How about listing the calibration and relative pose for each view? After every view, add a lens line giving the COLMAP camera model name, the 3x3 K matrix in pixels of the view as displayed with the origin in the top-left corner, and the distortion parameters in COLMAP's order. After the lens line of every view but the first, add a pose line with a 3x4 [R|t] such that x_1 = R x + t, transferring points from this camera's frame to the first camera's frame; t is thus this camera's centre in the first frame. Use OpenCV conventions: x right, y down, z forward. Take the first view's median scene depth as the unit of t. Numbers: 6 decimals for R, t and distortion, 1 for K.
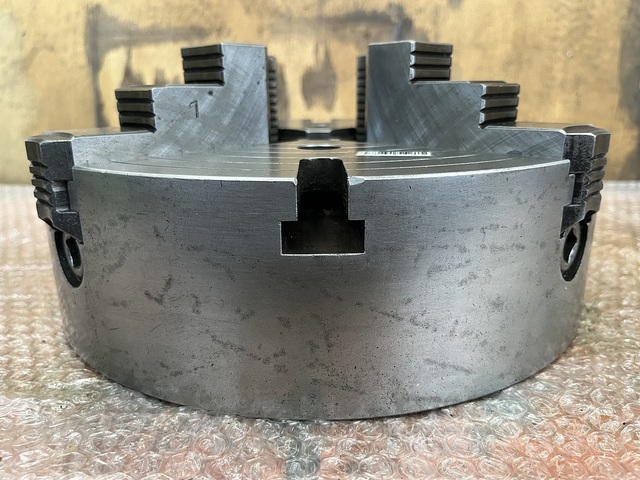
lens RADIAL K [[508.5, 0, 317.4], [0, 508.5, 241.1], [0, 0, 1]] dist [0.015808, -0.074886]
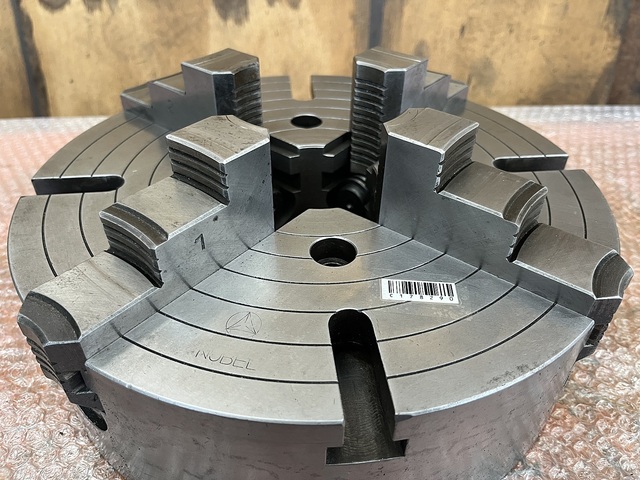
lens RADIAL K [[508.5, 0, 325.4], [0, 508.5, 238.2], [0, 0, 1]] dist [0.015808, -0.074886]
pose [[0.992095, -0.045548, 0.116928, -0.132713], [0.000821, 0.934138, 0.356912, -0.597225], [-0.125483, -0.353995, 0.926791, 0.158104]]
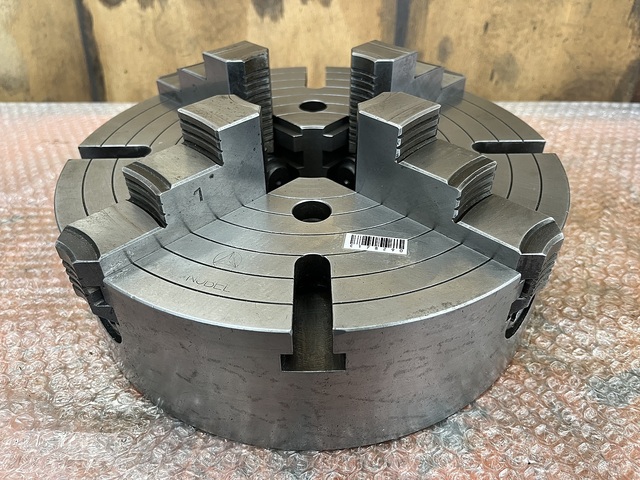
lens RADIAL K [[508.5, 0, 320.3], [0, 508.5, 240.0], [0, 0, 1]] dist [0.015808, -0.074886]
pose [[0.999948, 0.000865, 0.010134, 0.011691], [-0.004490, 0.931578, 0.363513, -0.585411], [-0.009126, -0.363539, 0.931534, -0.070056]]
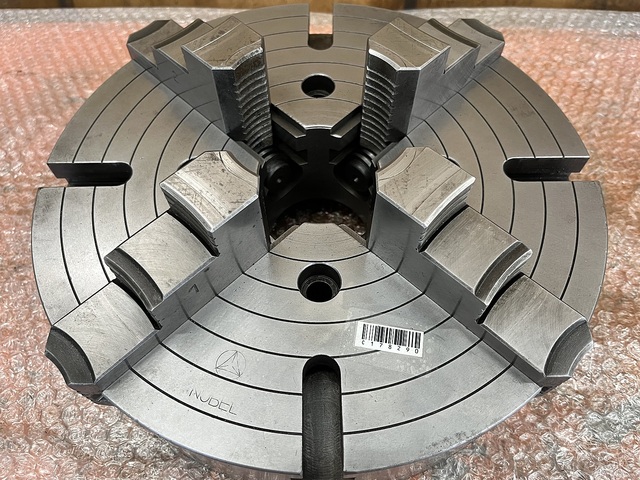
lens RADIAL K [[508.5, 0, 318.4], [0, 508.5, 240.1], [0, 0, 1]] dist [0.015808, -0.074886]
pose [[0.999929, -0.000181, 0.011924, -0.012360], [-0.007890, 0.739713, 0.672877, -1.023435], [-0.008942, -0.672923, 0.739659, 0.341033]]
